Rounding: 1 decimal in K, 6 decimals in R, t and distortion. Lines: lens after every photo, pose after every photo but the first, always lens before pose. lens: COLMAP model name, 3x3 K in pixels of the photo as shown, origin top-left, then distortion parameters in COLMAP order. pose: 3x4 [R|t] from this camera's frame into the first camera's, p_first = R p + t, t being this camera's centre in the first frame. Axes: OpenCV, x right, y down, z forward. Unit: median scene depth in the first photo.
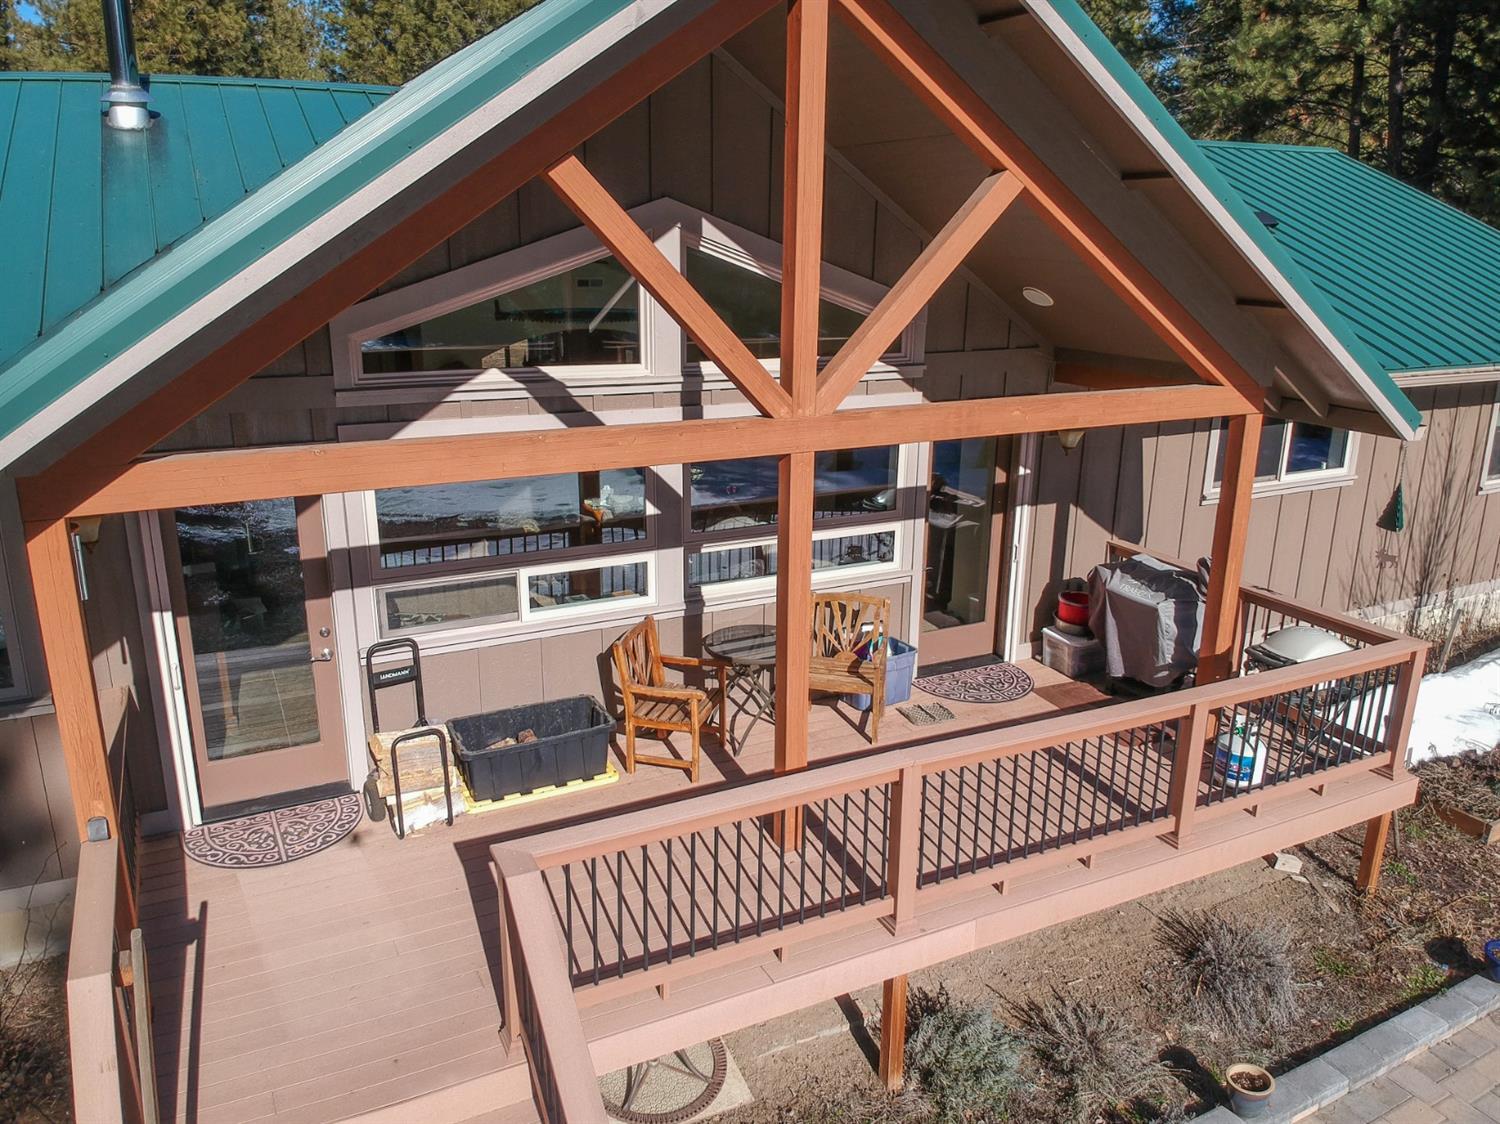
lens RADIAL K [[1075.1, 0, 753.0], [0, 1075.1, 531.3], [0, 0, 1]] dist [0.231304, -0.000175]
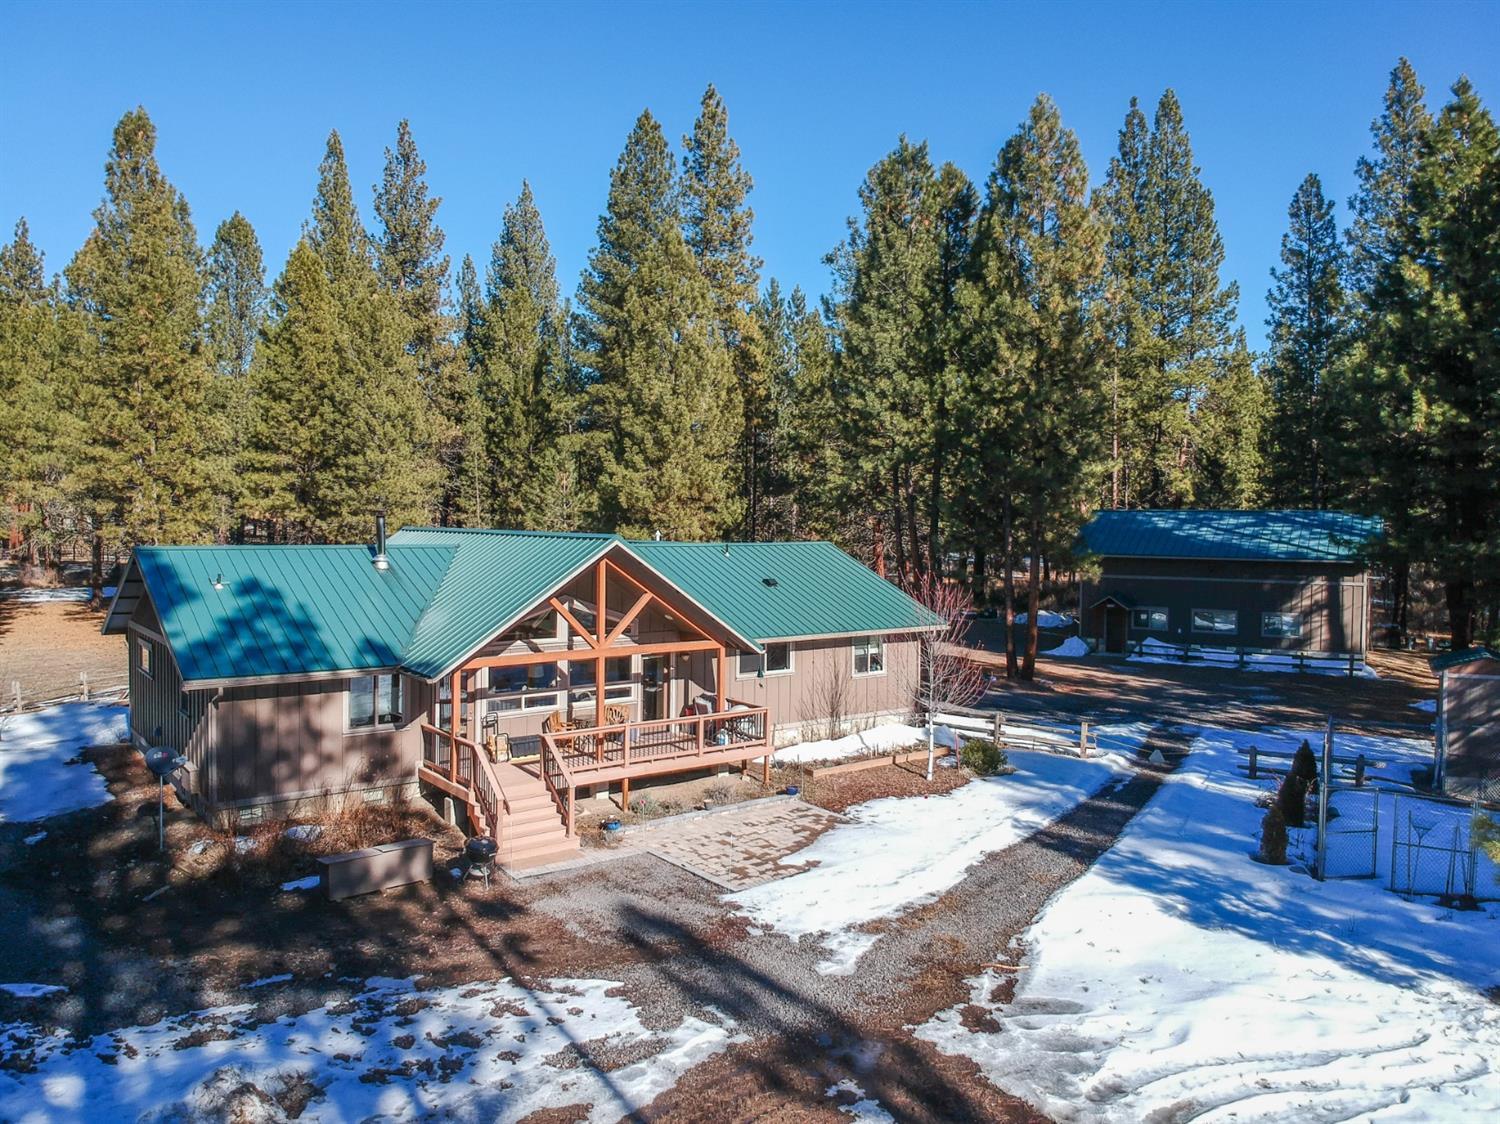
lens RADIAL K [[1090.5, 0, 750.0], [0, 1090.5, 562.0], [0, 0, 1]] dist [-0.197319, -0.000383]
pose [[0.982249, -0.009122, 0.187360, -0.126438], [0.049268, 0.976295, -0.210760, 0.346999], [-0.180997, 0.216250, 0.959415, -2.306968]]
